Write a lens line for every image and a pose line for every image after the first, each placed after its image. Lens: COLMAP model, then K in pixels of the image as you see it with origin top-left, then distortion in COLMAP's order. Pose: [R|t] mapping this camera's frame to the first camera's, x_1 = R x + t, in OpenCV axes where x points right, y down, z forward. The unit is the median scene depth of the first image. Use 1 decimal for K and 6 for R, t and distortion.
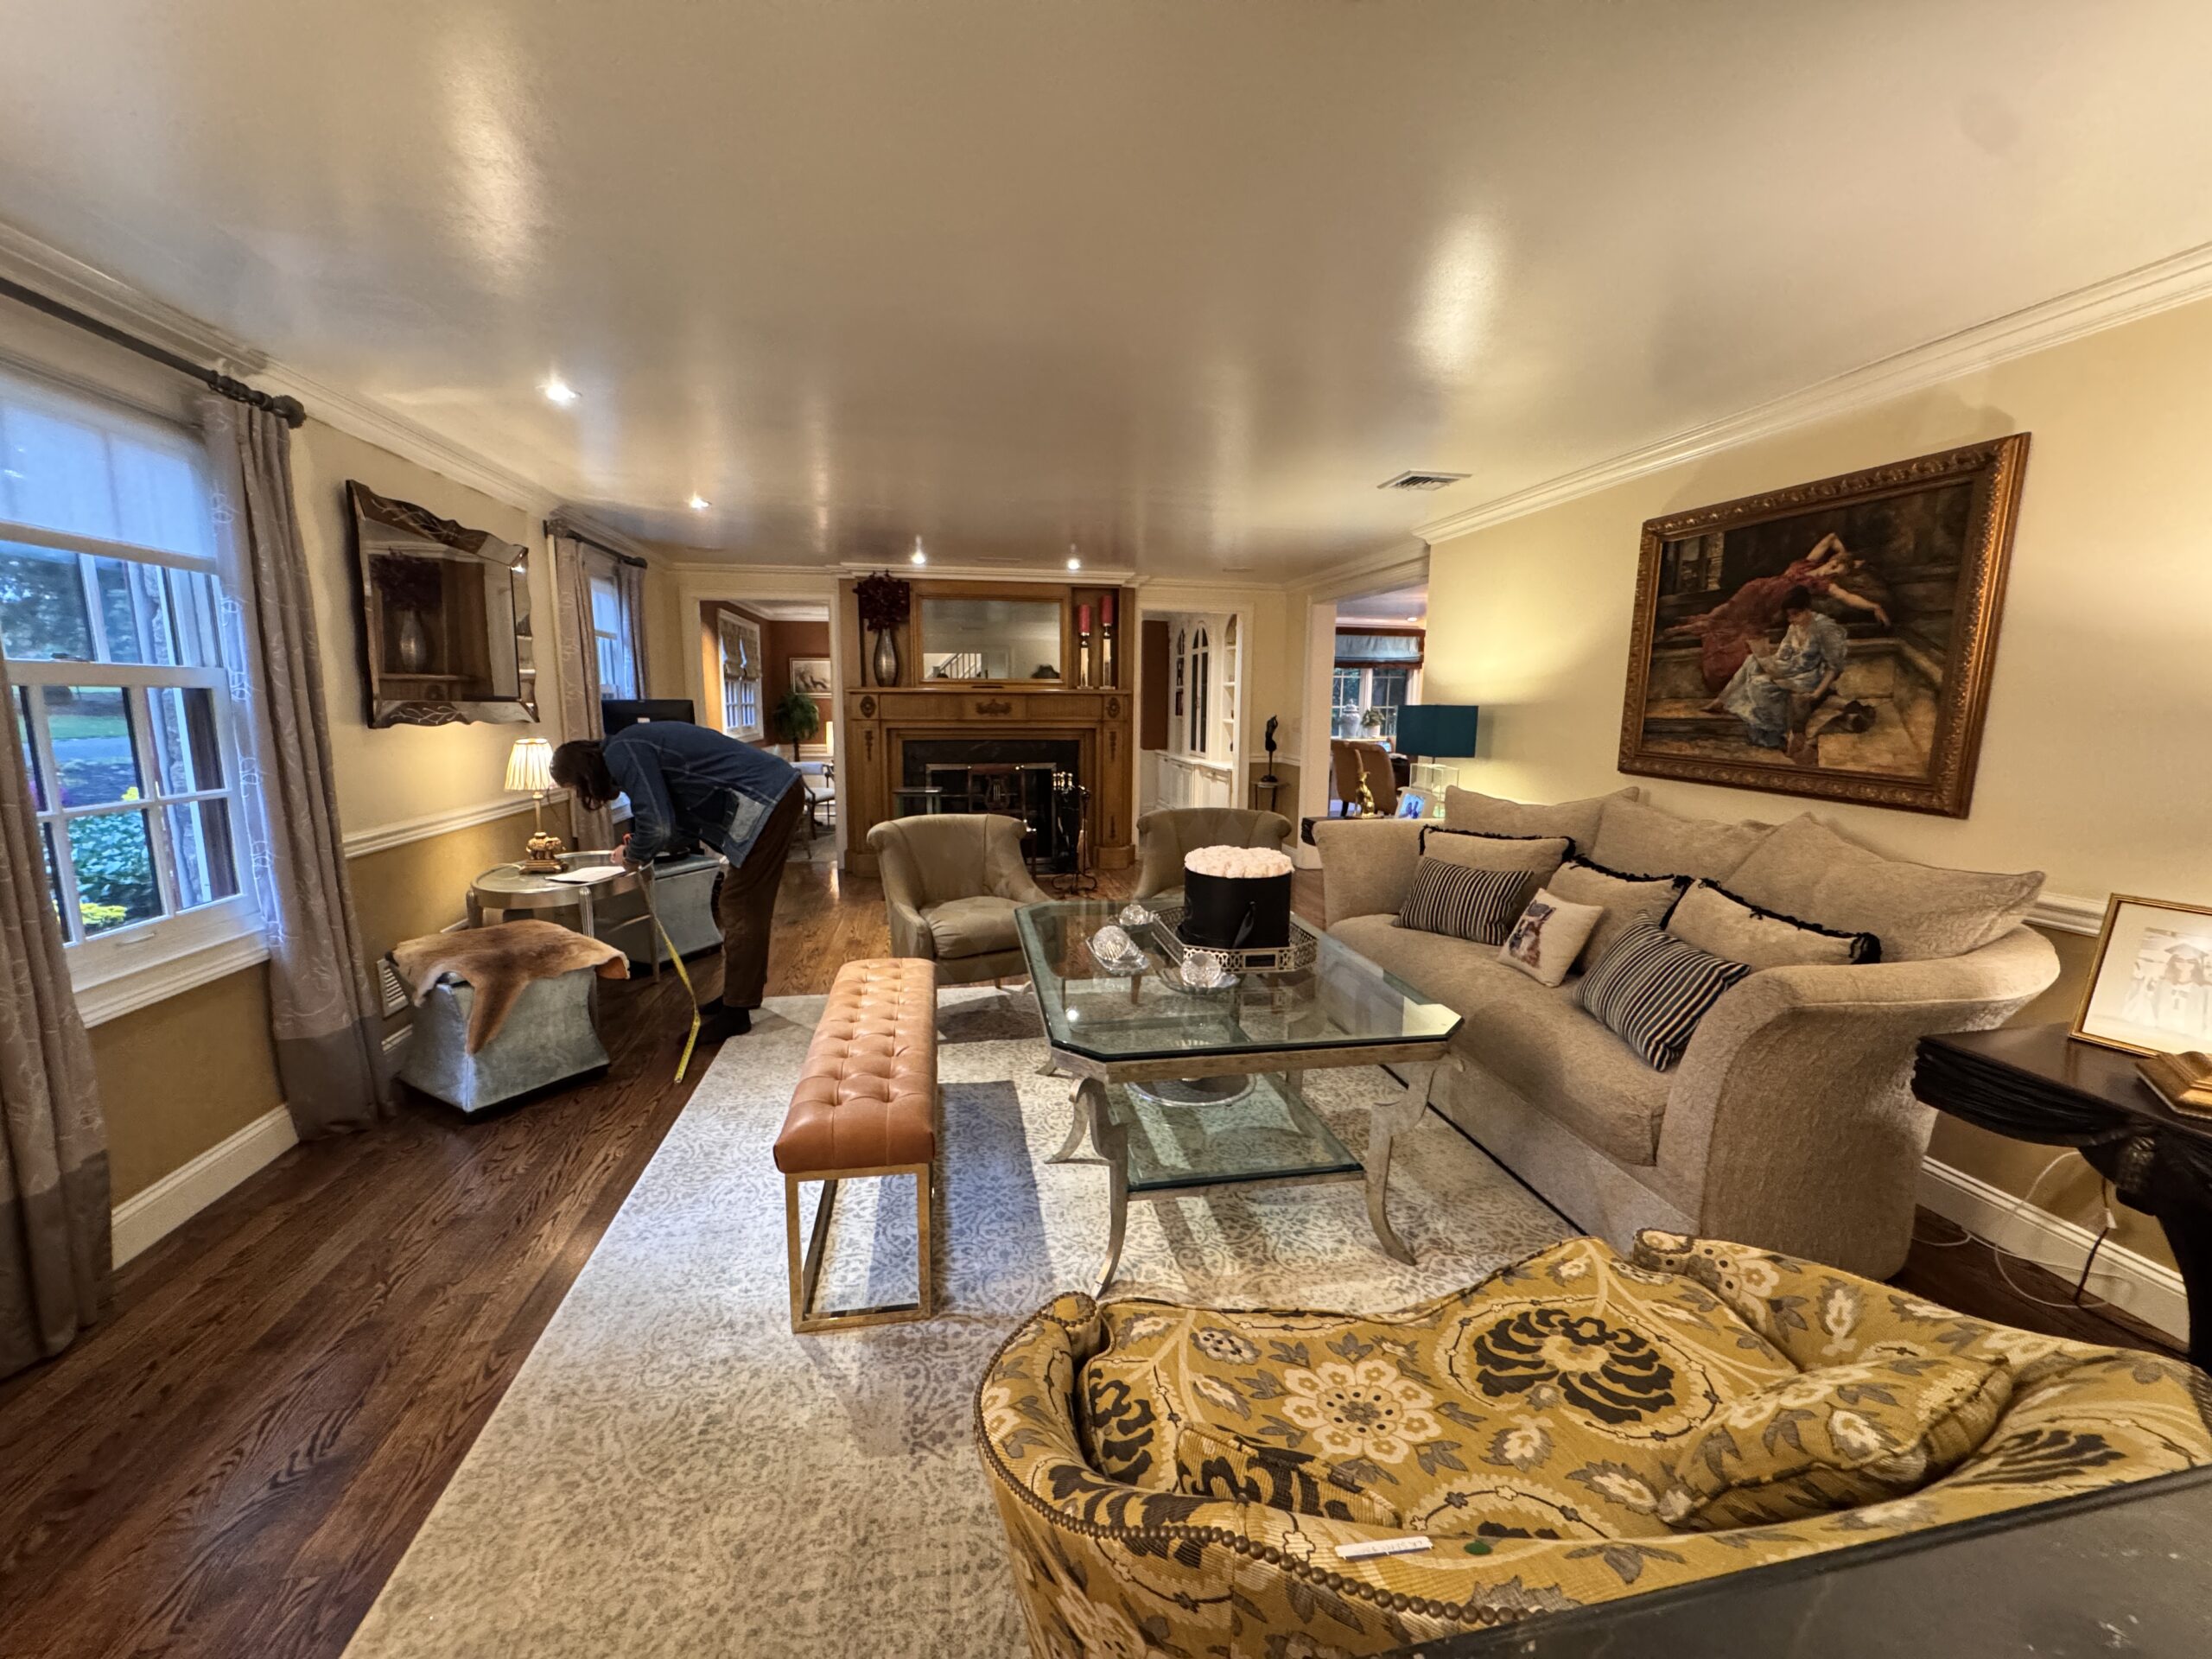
lens RADIAL K [[881.8, 0, 1103.1], [0, 881.8, 831.3], [0, 0, 1]] dist [-0.004191, 0.000705]
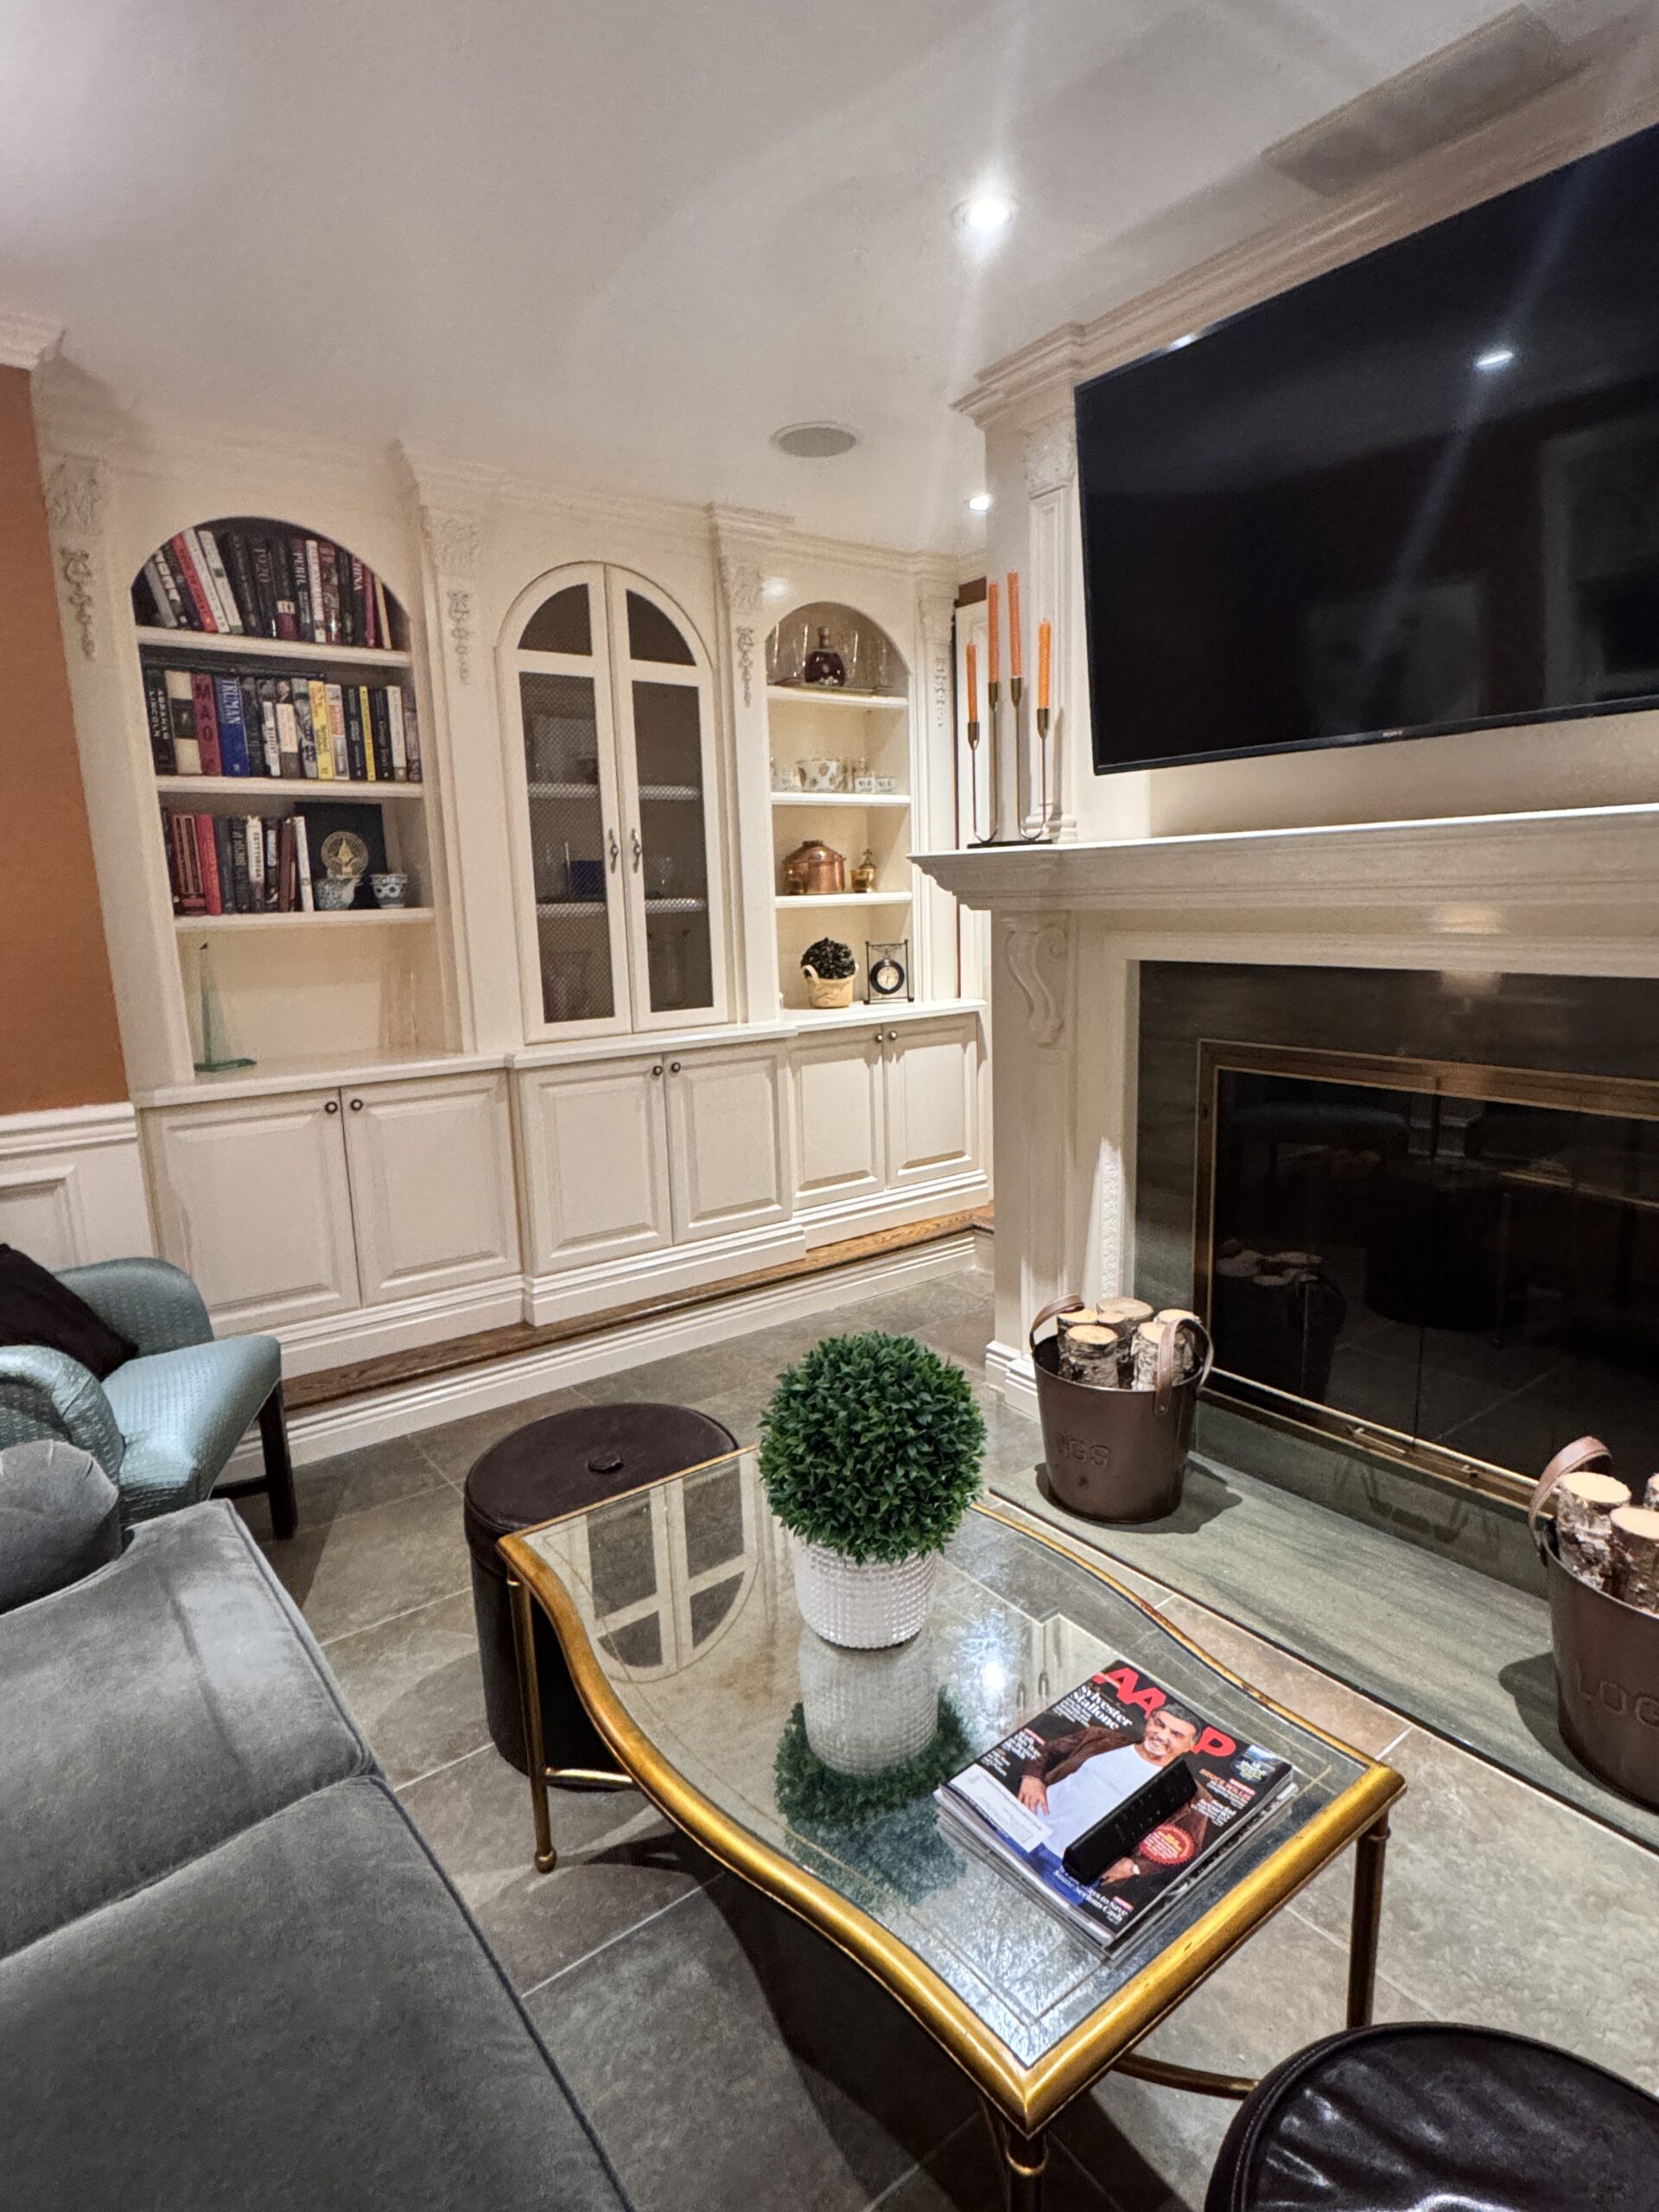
lens RADIAL K [[1176.7, 0, 831.9], [0, 1176.7, 1105.9], [0, 0, 1]] dist [-0.005462, 0.002389]
pose [[-0.444281, -0.149937, 0.883252, -0.885748], [0.159128, 0.957012, 0.242500, -0.471760], [-0.881642, 0.248289, -0.401323, 3.536668]]
